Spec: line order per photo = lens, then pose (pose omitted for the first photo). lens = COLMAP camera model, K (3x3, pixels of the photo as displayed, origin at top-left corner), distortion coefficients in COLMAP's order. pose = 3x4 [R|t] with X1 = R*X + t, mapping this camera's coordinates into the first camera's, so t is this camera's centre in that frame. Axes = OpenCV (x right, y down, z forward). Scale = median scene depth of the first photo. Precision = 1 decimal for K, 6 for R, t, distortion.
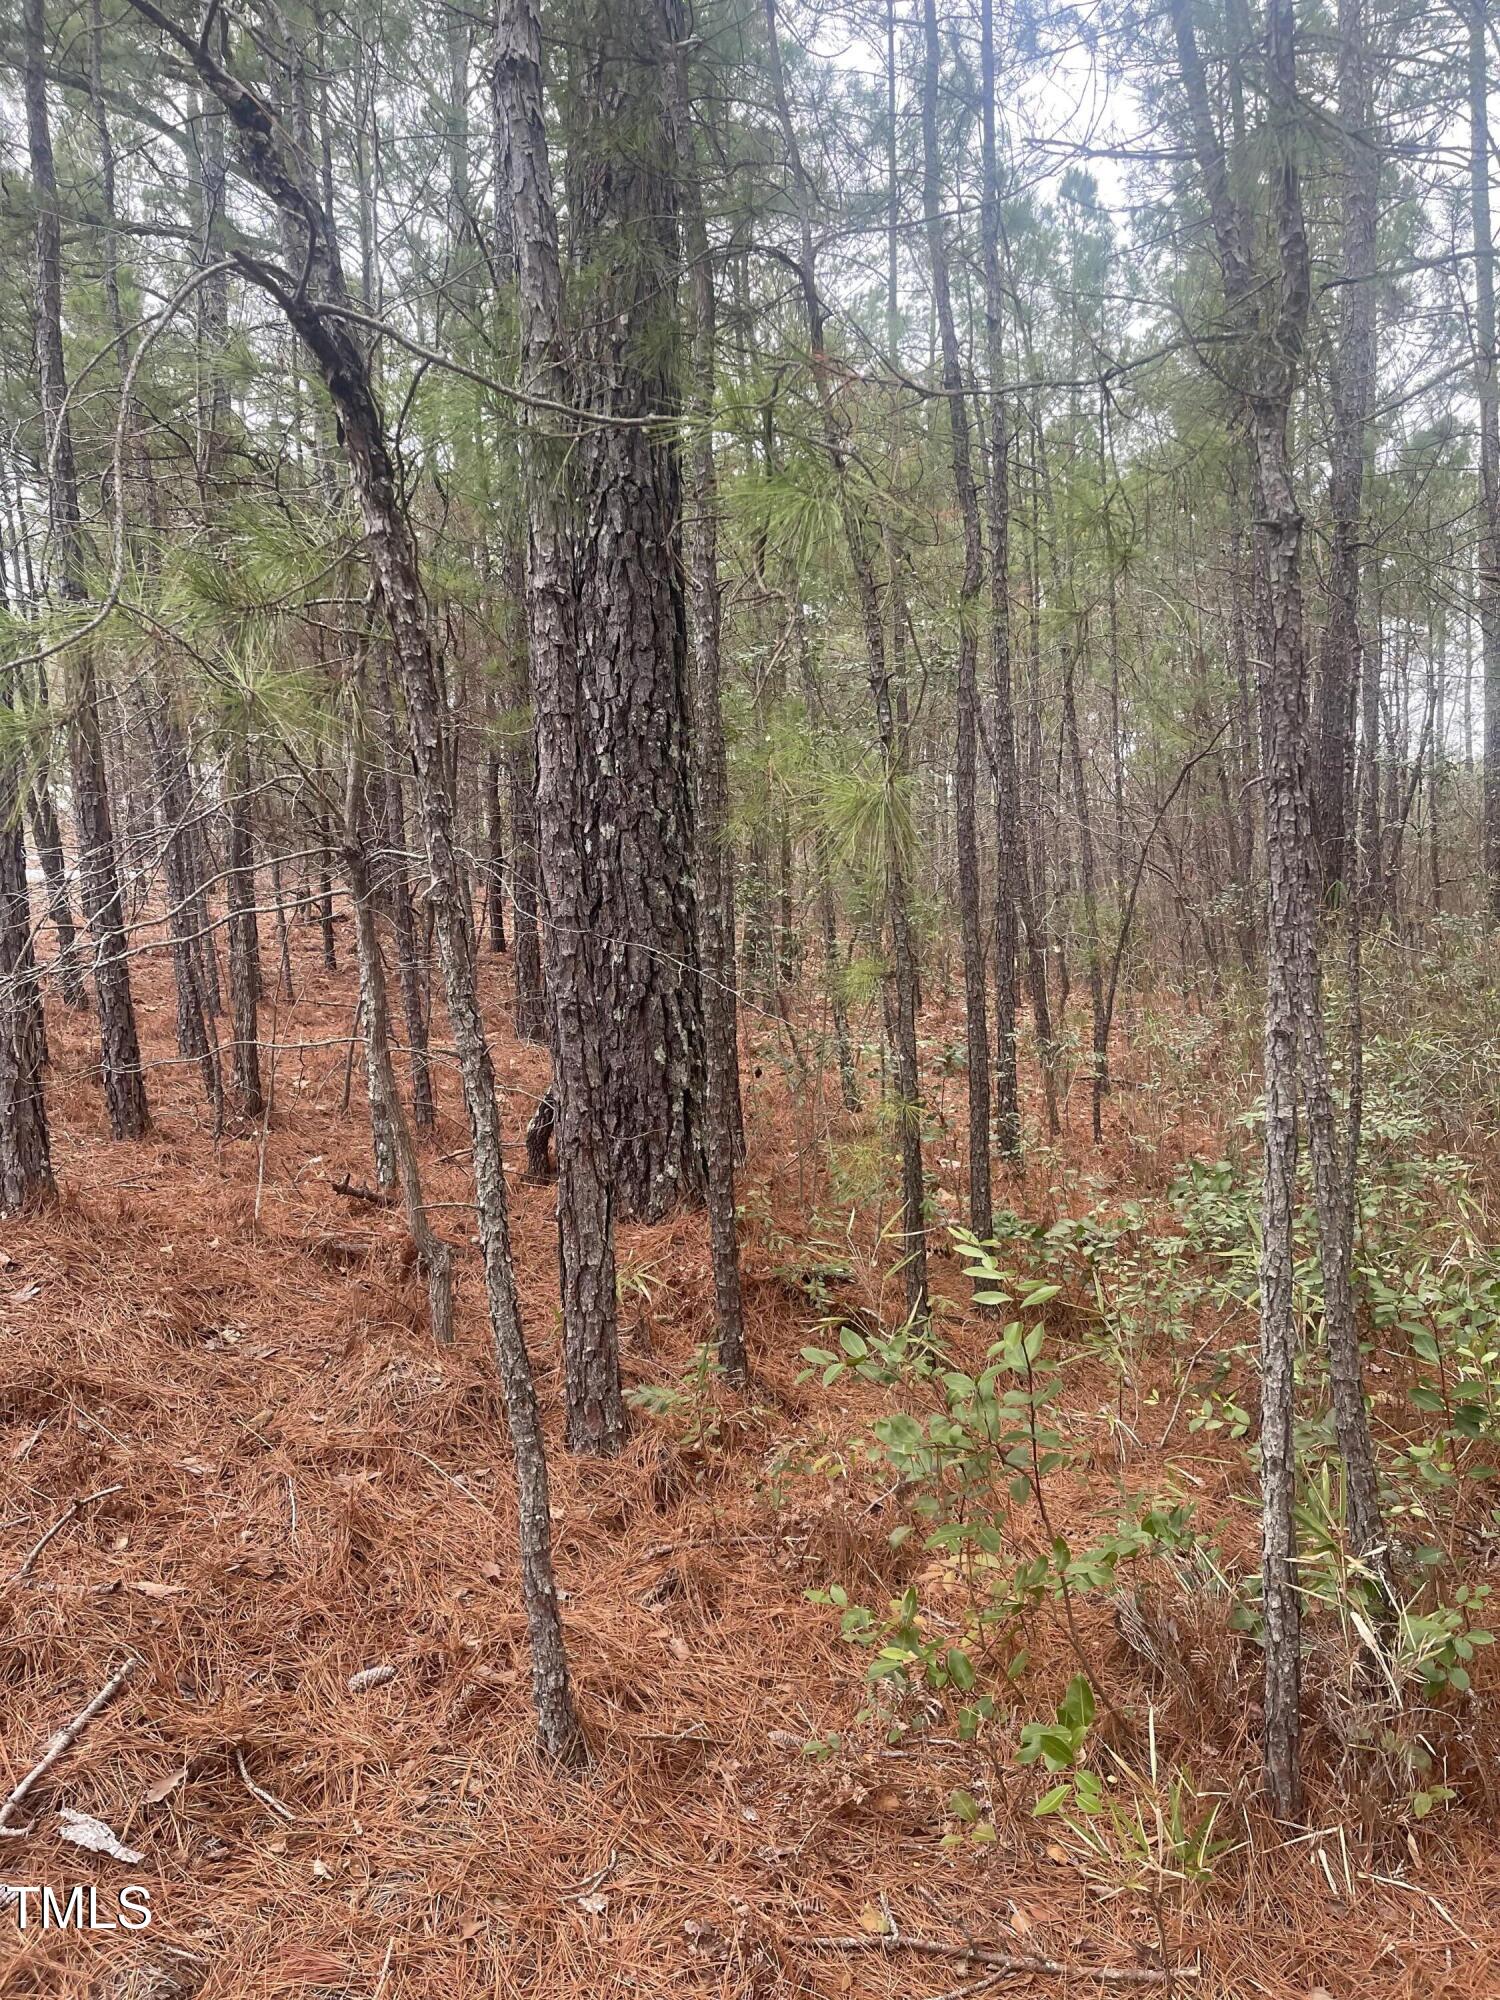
lens RADIAL K [[1514.7, 0, 753.1], [0, 1514.7, 1000.1], [0, 0, 1]] dist [0.003381, -0.001172]
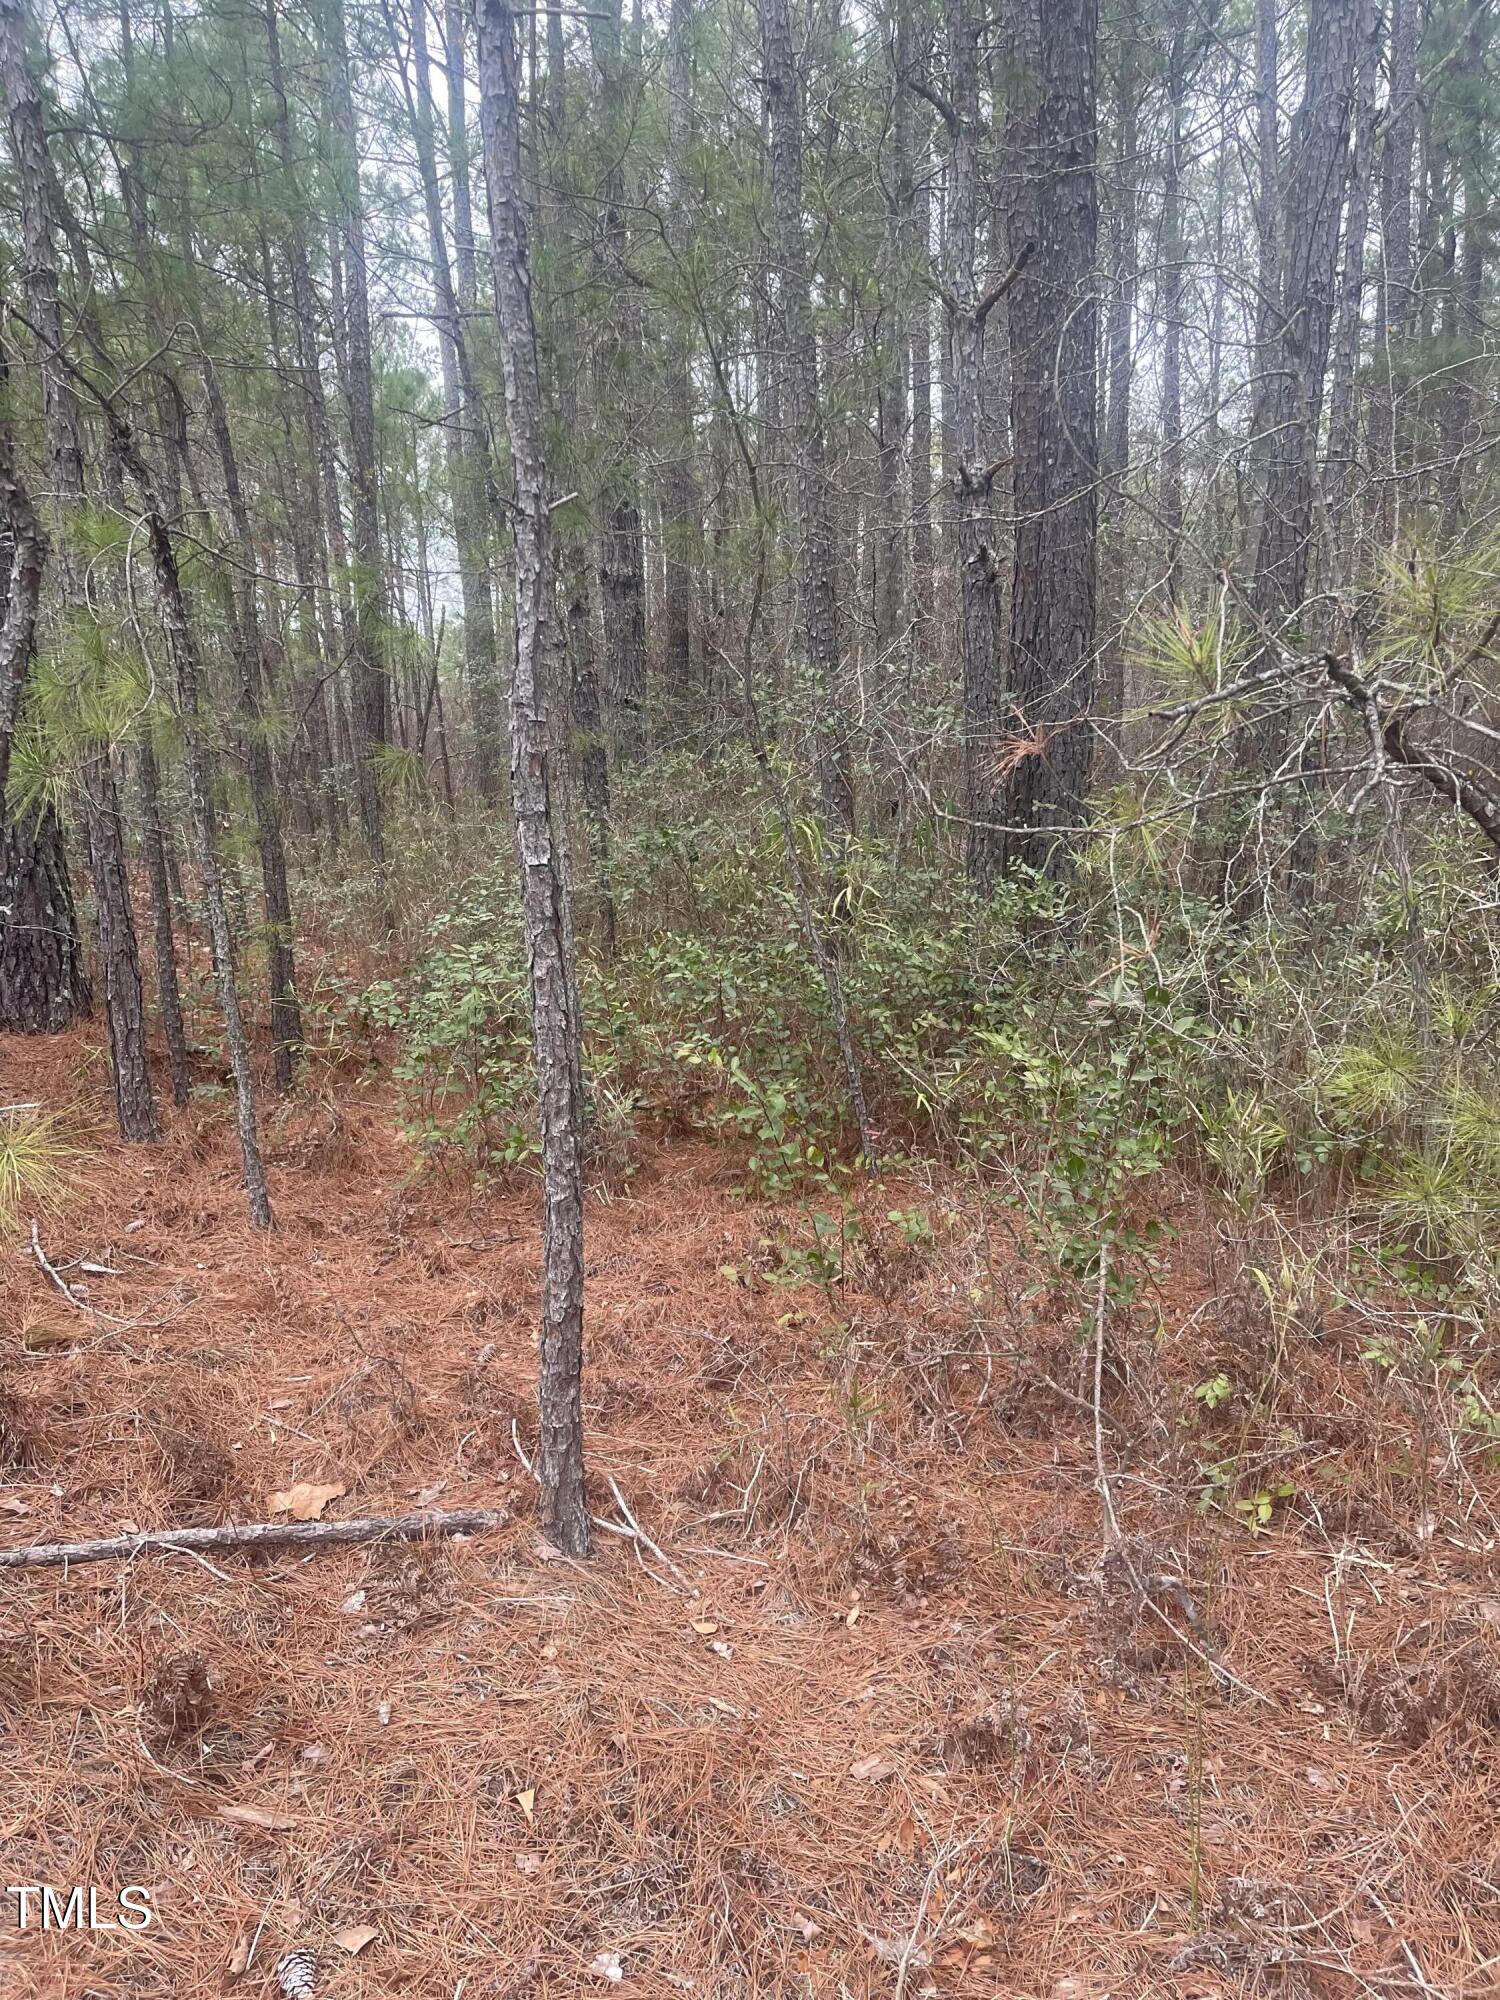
lens RADIAL K [[1514.7, 0, 750.3], [0, 1514.7, 999.2], [0, 0, 1]] dist [0.003381, -0.001172]
pose [[0.808551, -0.102865, 0.579365, -0.349607], [0.052141, 0.993253, 0.103582, 0.007737], [-0.586112, -0.053542, 0.808459, -0.474644]]
